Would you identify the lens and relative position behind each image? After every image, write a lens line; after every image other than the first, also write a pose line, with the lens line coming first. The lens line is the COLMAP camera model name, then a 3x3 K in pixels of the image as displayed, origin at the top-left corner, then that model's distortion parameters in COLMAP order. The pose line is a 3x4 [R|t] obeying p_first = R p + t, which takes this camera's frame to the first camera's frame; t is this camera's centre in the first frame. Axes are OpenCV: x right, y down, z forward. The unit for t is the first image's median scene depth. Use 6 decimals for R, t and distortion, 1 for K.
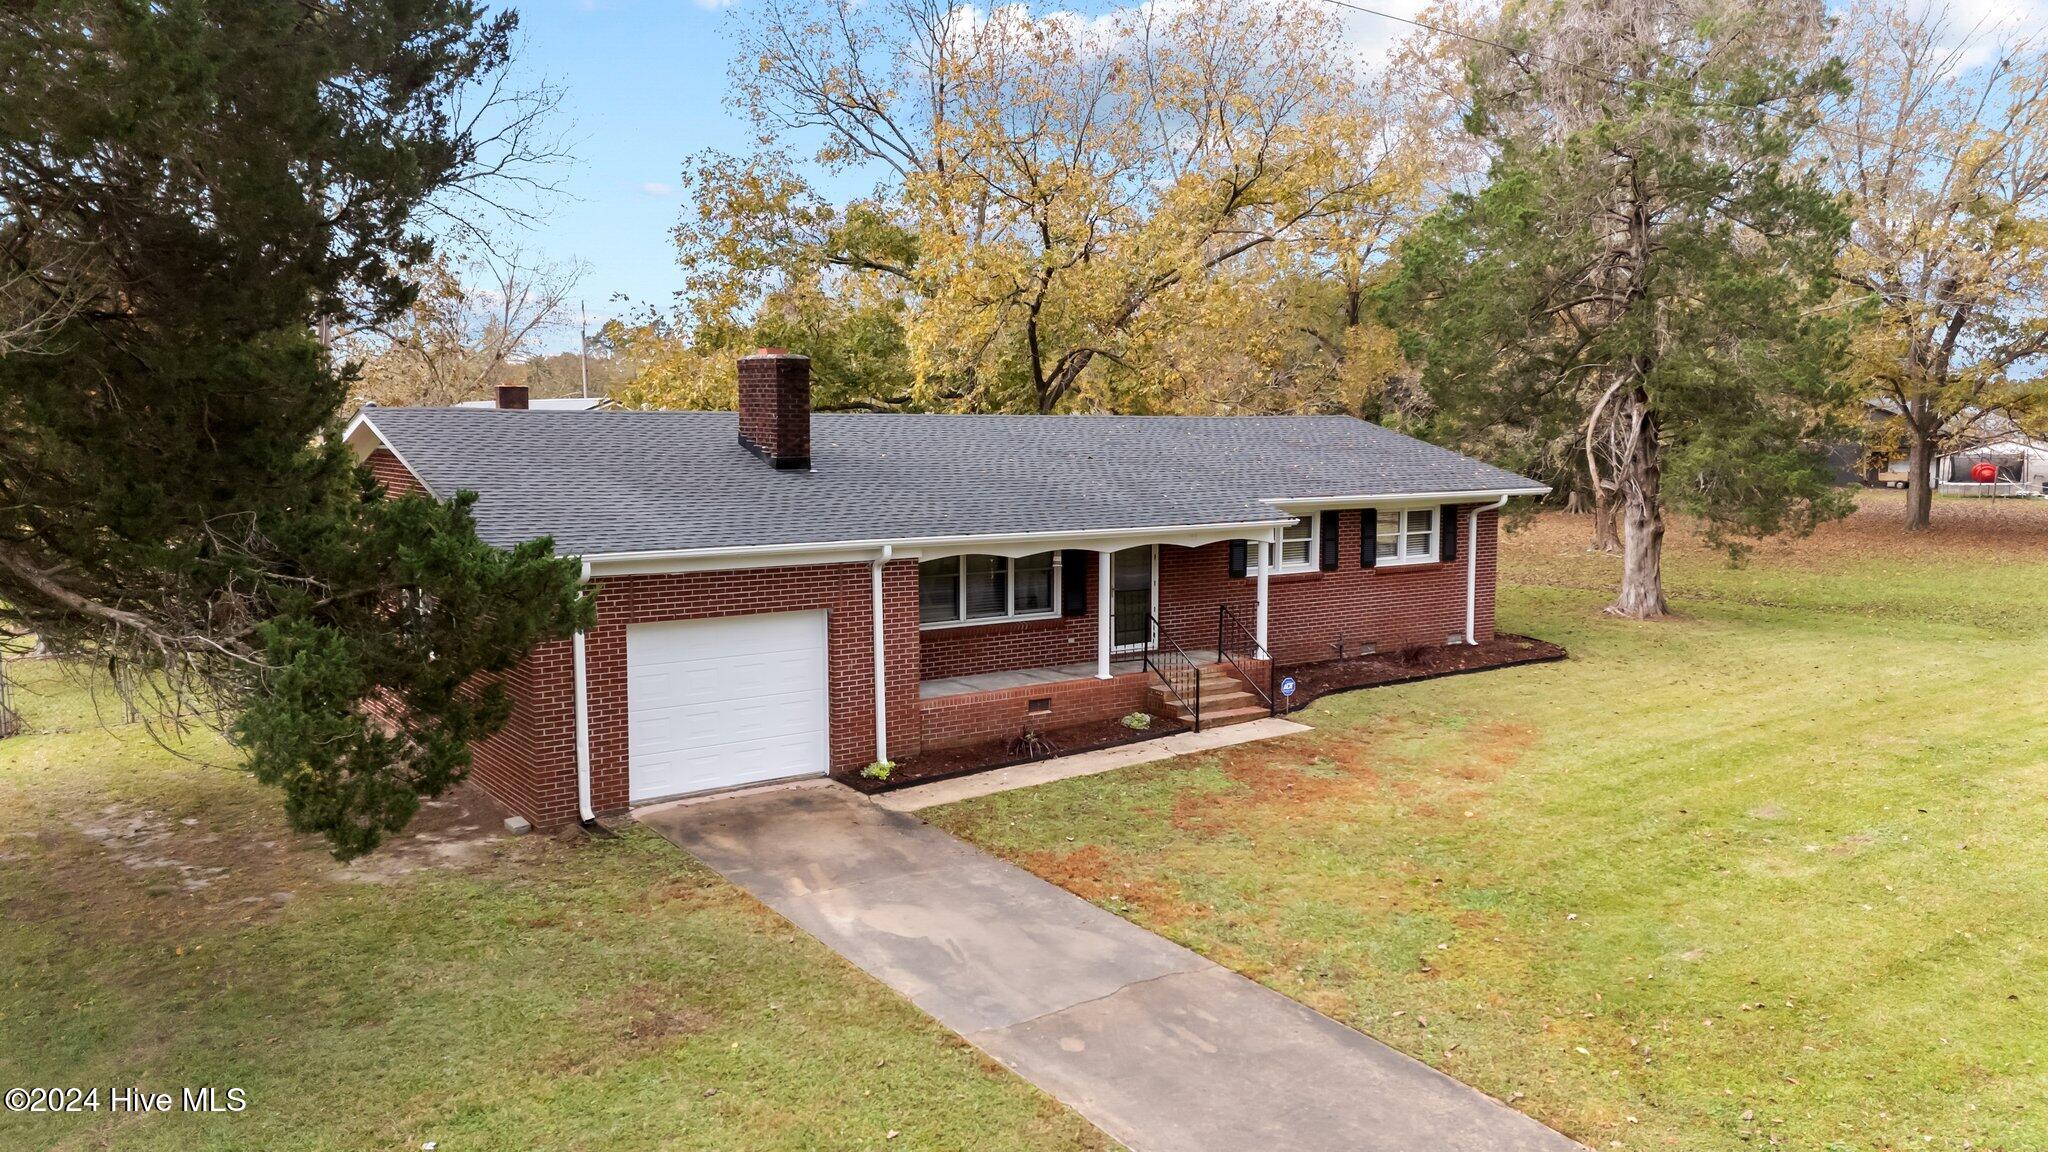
lens RADIAL K [[1434.1, 0, 1024.0], [0, 1434.1, 576.0], [0, 0, 1]] dist [0.039664, -0.004689]
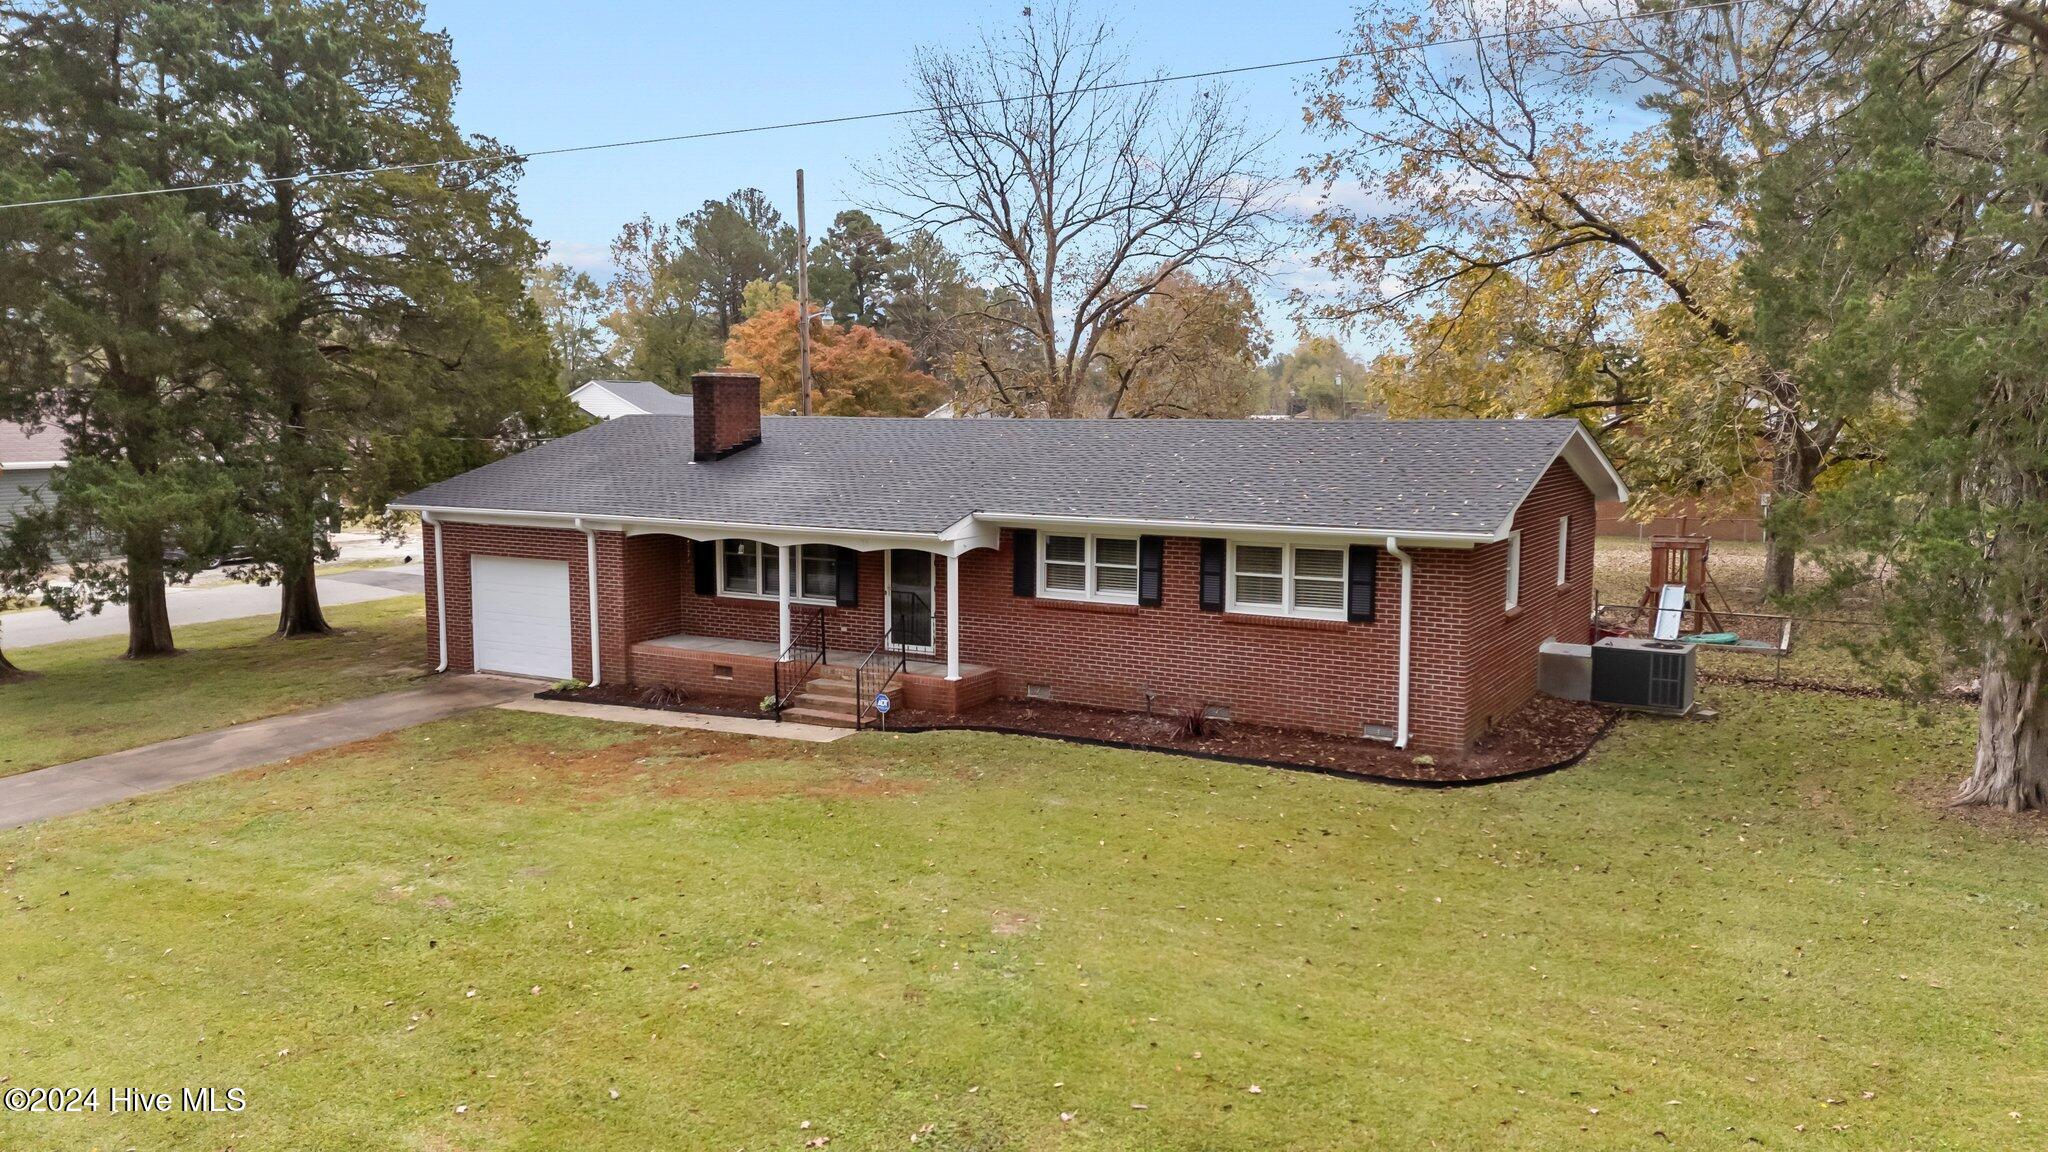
lens RADIAL K [[1377.6, 0, 1160.0], [0, 1377.6, 585.5], [0, 0, 1]] dist [0.041540, -0.000131]
pose [[0.463826, 0.096280, -0.880679, 1.197824], [-0.102779, 0.993213, 0.054452, -0.078662], [0.879944, 0.065259, 0.470574, 0.807305]]
